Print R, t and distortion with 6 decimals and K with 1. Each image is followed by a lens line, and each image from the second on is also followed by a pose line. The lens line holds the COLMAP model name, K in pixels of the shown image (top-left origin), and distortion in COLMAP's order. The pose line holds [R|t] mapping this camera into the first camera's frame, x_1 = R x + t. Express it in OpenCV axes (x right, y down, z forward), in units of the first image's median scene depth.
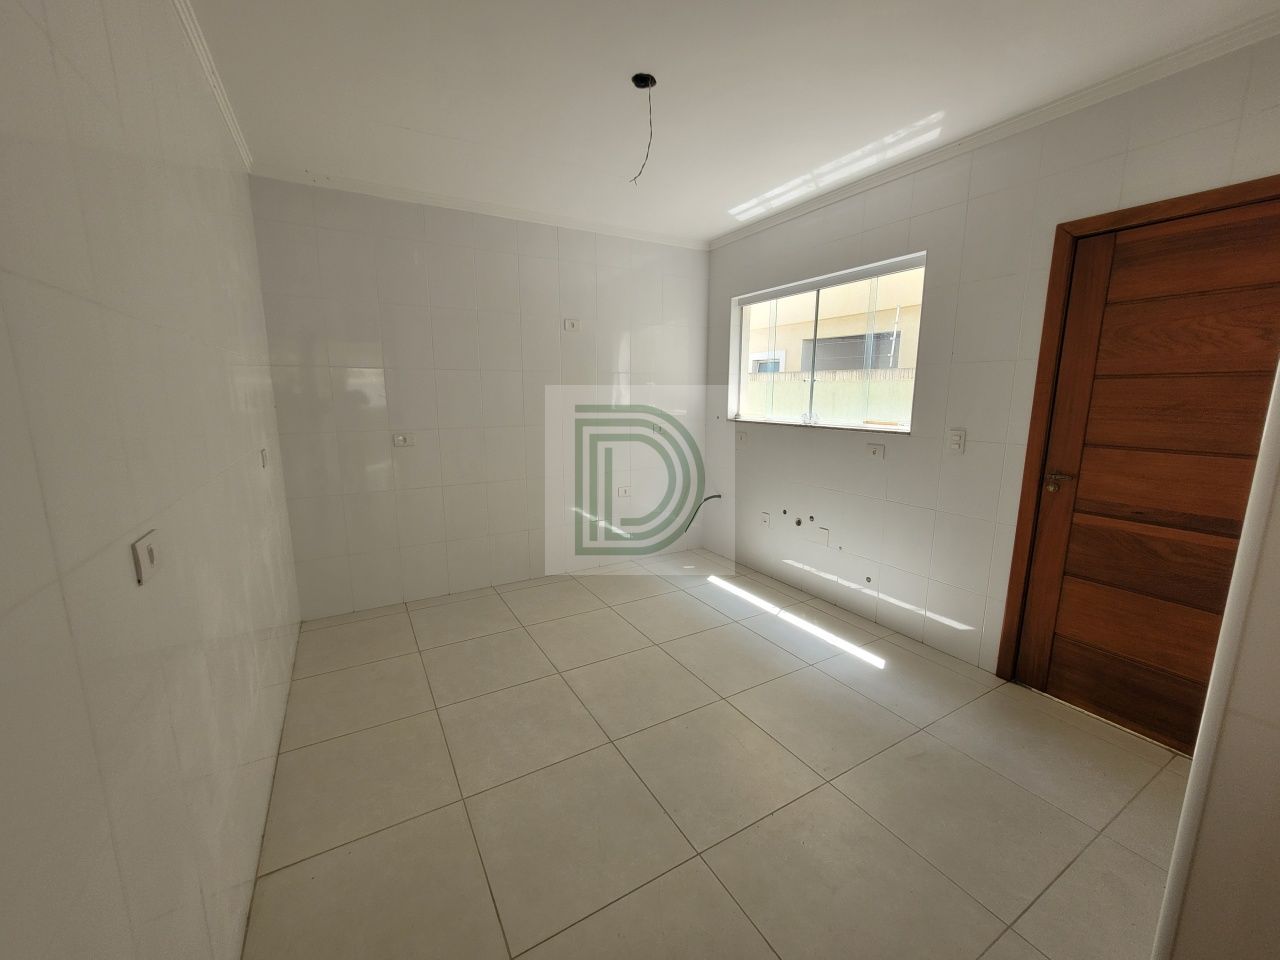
lens RADIAL K [[502.7, 0, 634.3], [0, 502.7, 478.3], [0, 0, 1]] dist [0.001788, -0.000699]
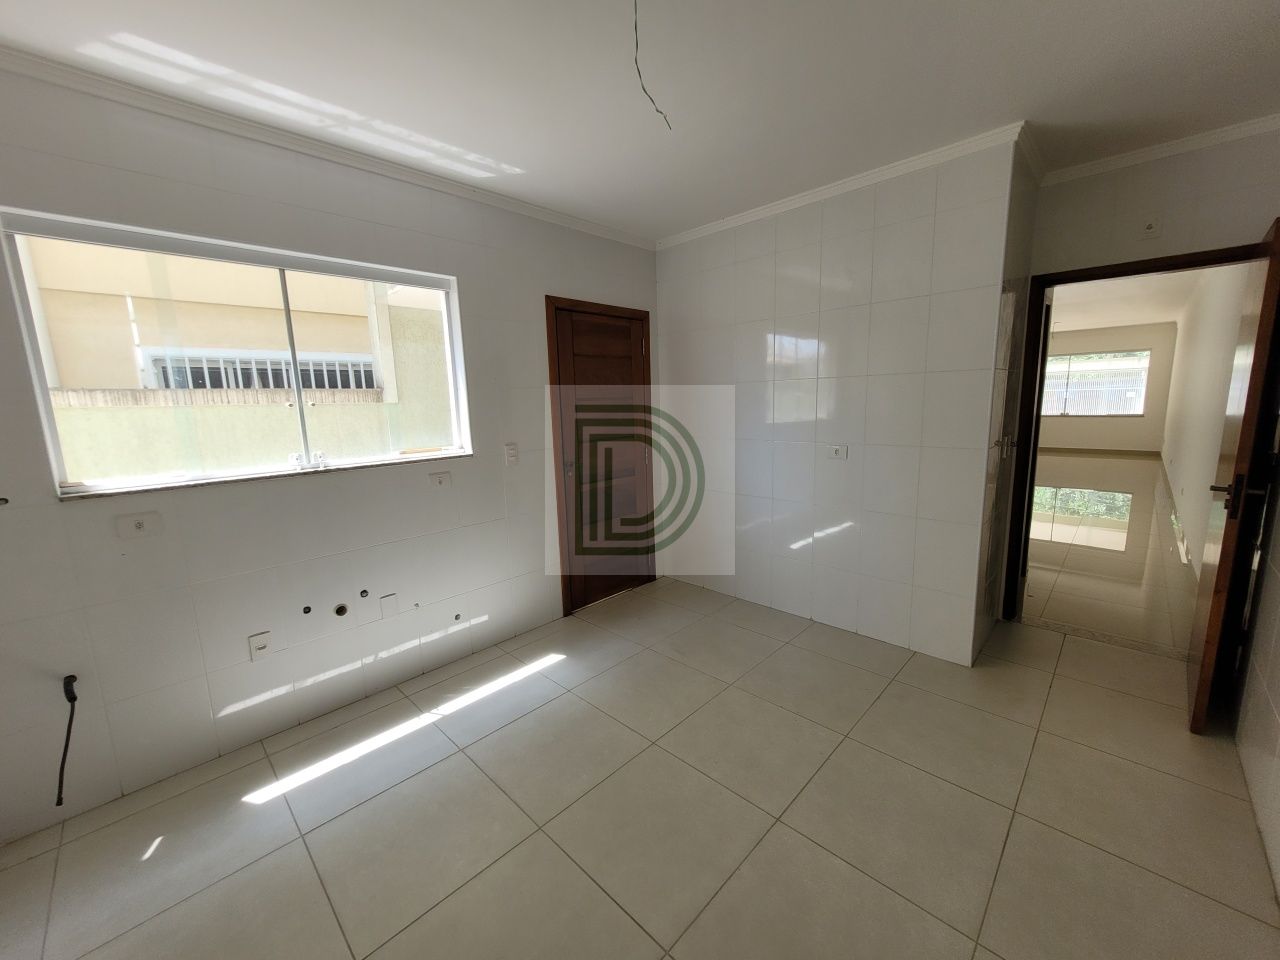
lens RADIAL K [[502.7, 0, 633.5], [0, 502.7, 481.9], [0, 0, 1]] dist [0.001788, -0.000699]
pose [[-0.269599, -0.145425, 0.951929, -0.484594], [0.196969, 0.959304, 0.202336, -0.166559], [-0.942613, 0.242050, -0.229983, 0.877834]]
